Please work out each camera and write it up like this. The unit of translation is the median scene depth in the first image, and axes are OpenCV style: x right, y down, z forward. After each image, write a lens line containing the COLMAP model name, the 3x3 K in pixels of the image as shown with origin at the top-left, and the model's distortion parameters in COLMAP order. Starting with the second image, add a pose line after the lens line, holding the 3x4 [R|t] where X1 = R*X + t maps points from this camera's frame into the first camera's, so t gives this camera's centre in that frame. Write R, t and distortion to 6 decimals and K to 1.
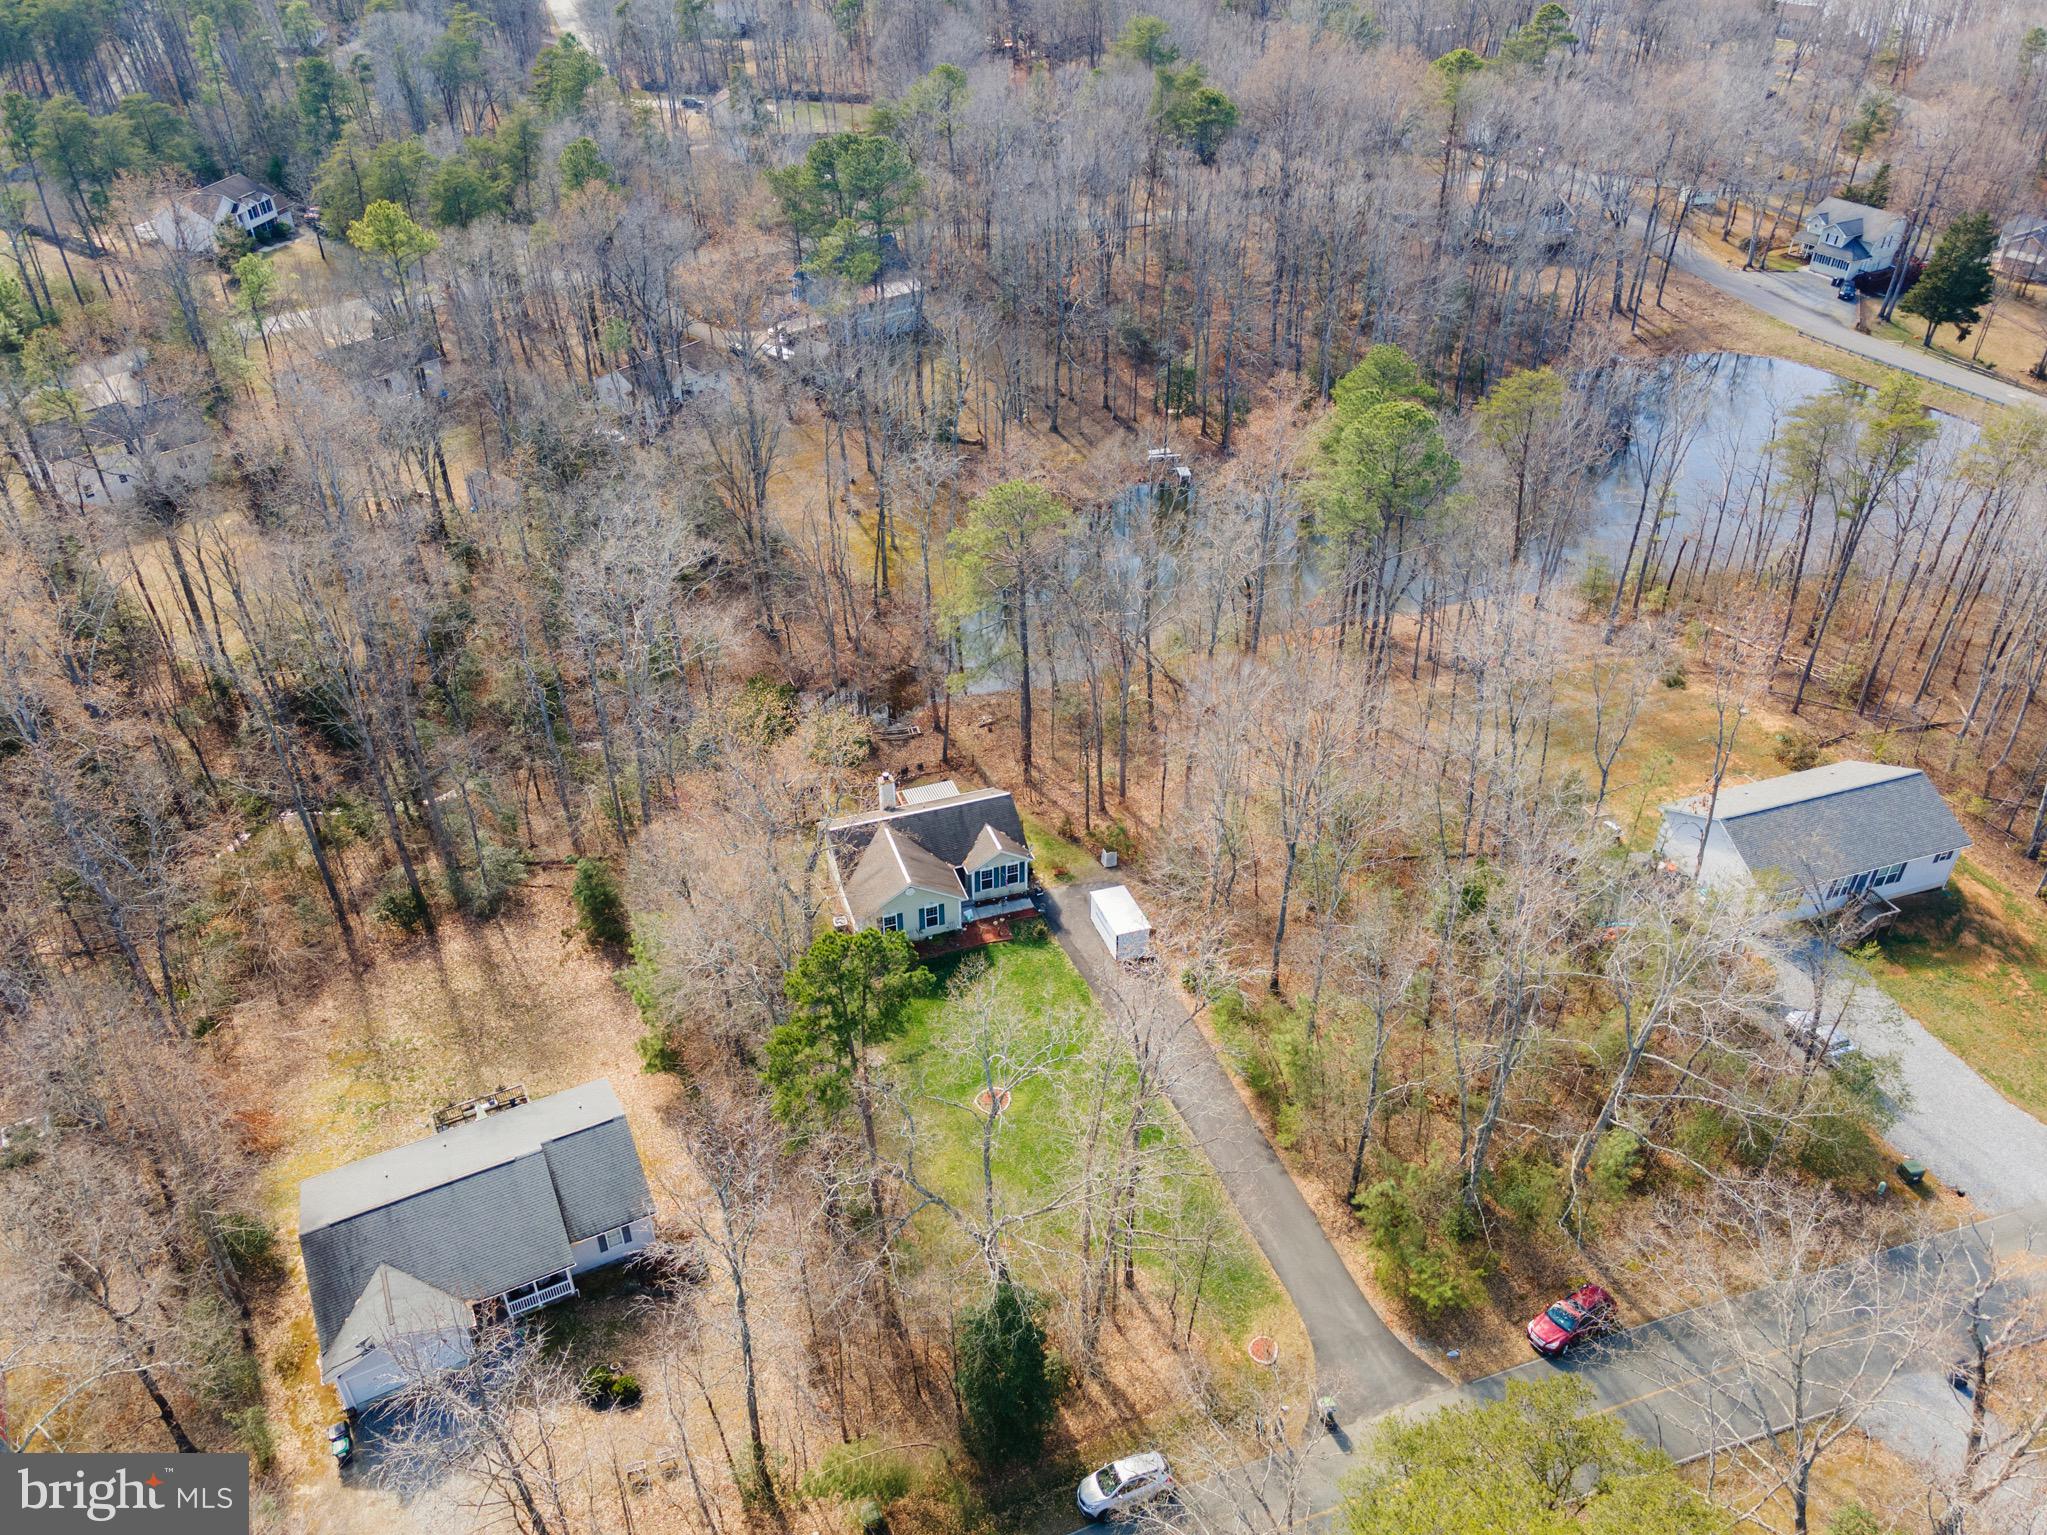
lens RADIAL K [[1463.3, 0, 1035.2], [0, 1463.3, 766.3], [0, 0, 1]] dist [0.032984, 0.005348]
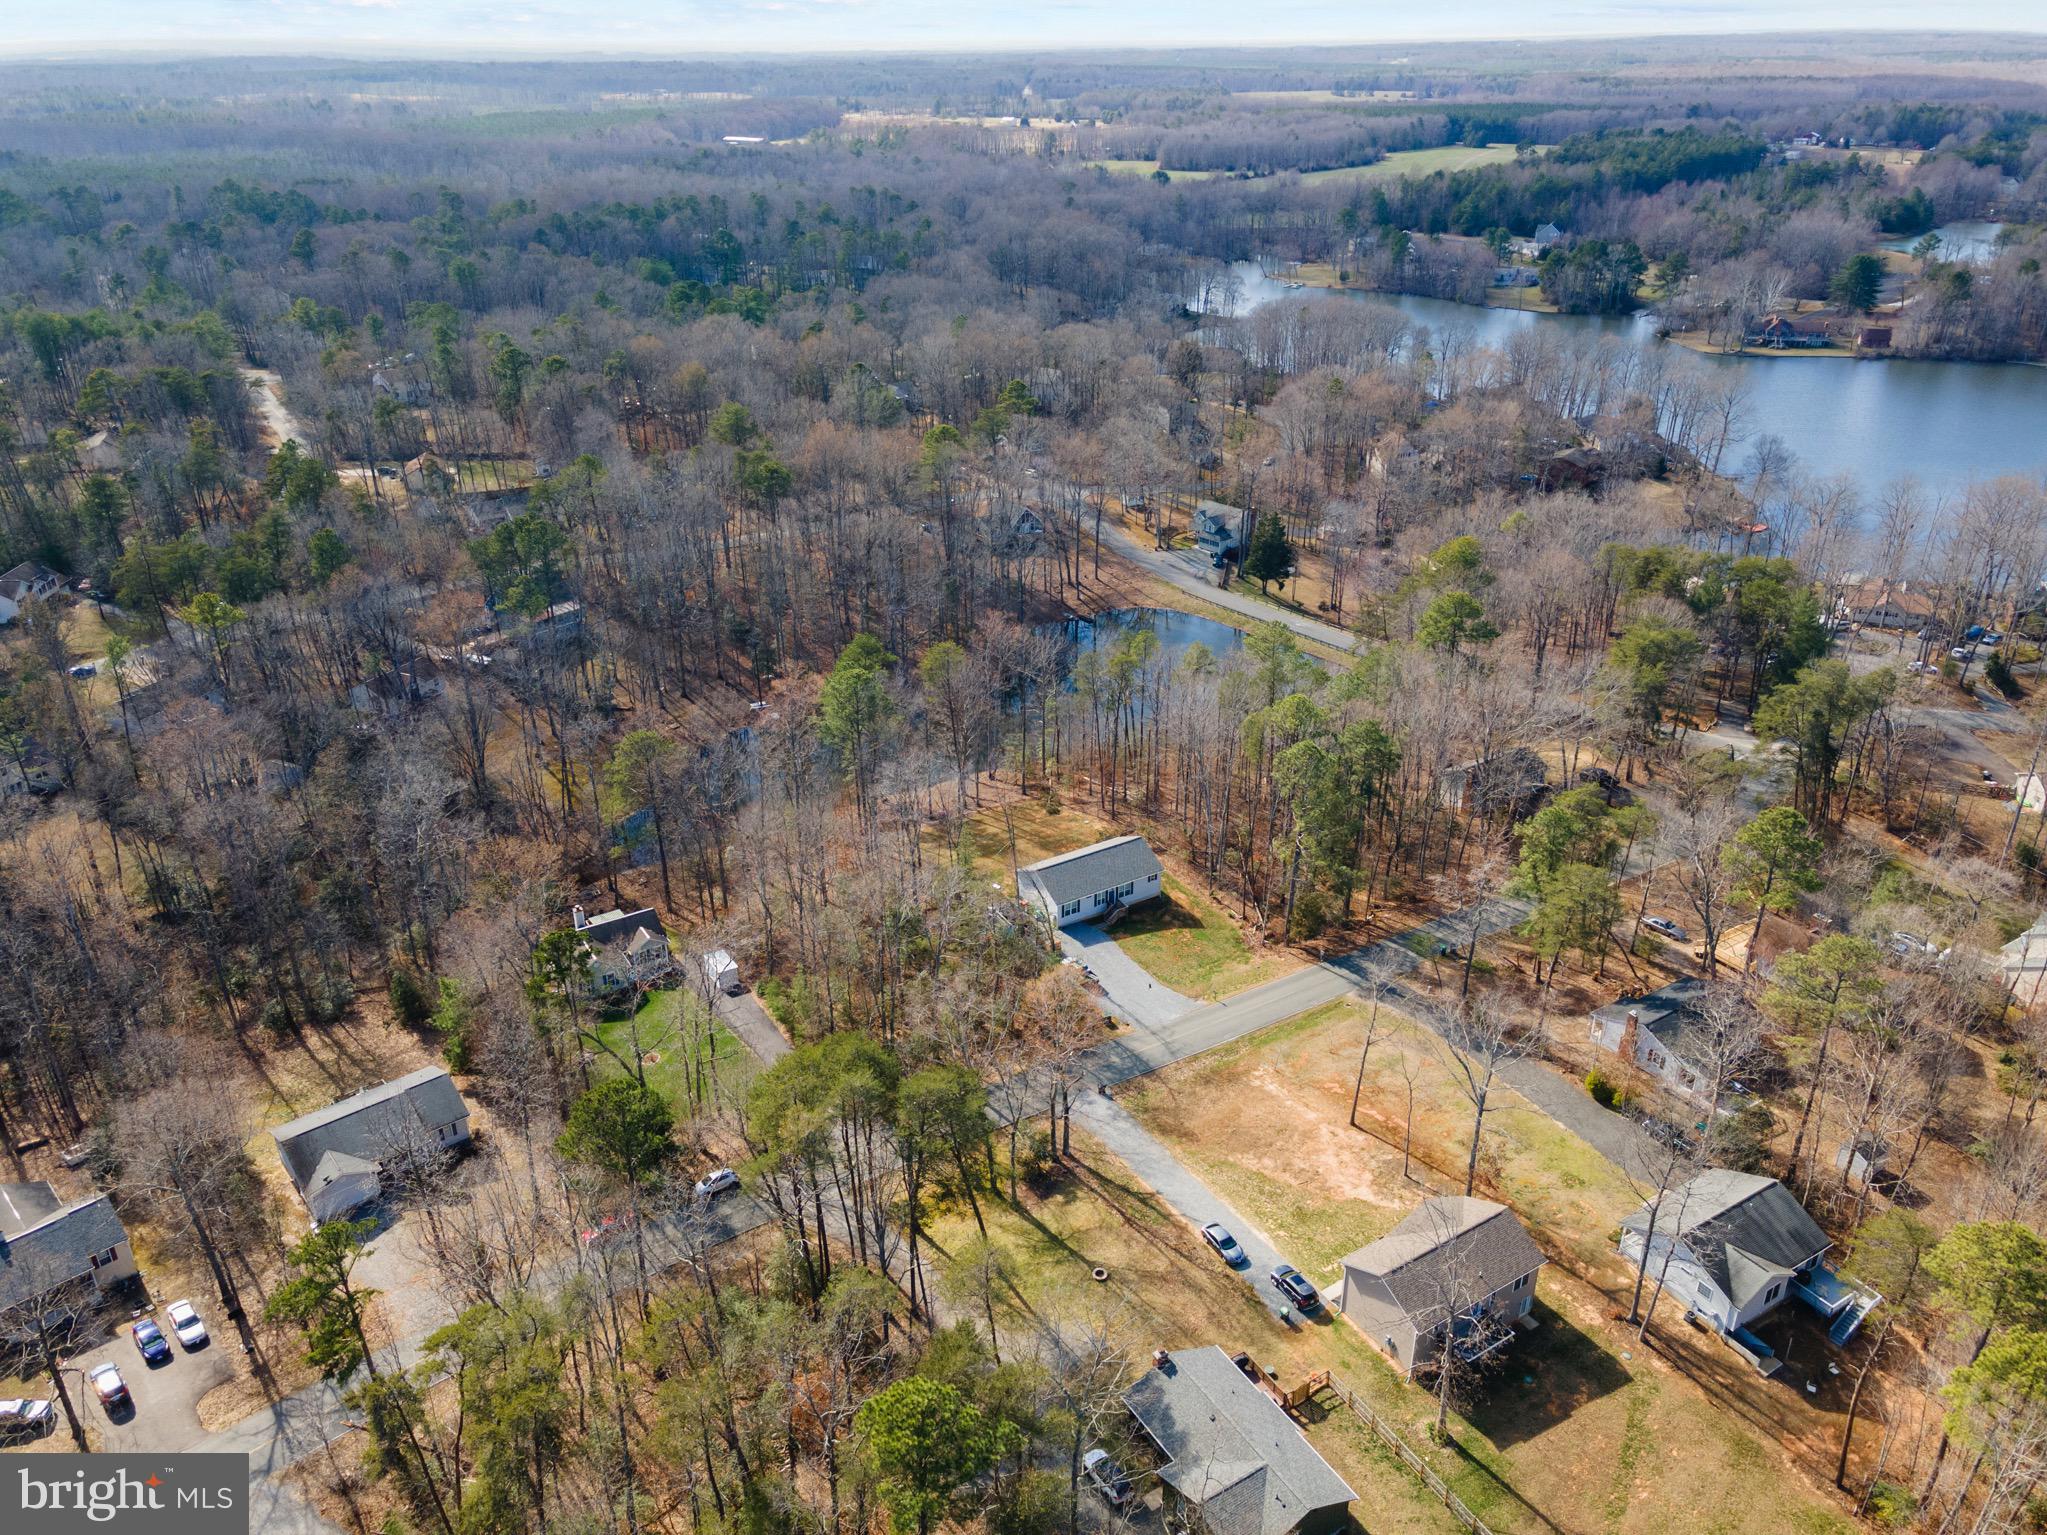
lens RADIAL K [[1463.3, 0, 1010.8], [0, 1463.3, 767.4], [0, 0, 1]] dist [0.032984, 0.005348]
pose [[0.977404, -0.098617, 0.186968, 0.062884], [0.127396, 0.980636, -0.148740, 0.119505], [-0.168679, 0.169198, 0.971040, -0.558493]]
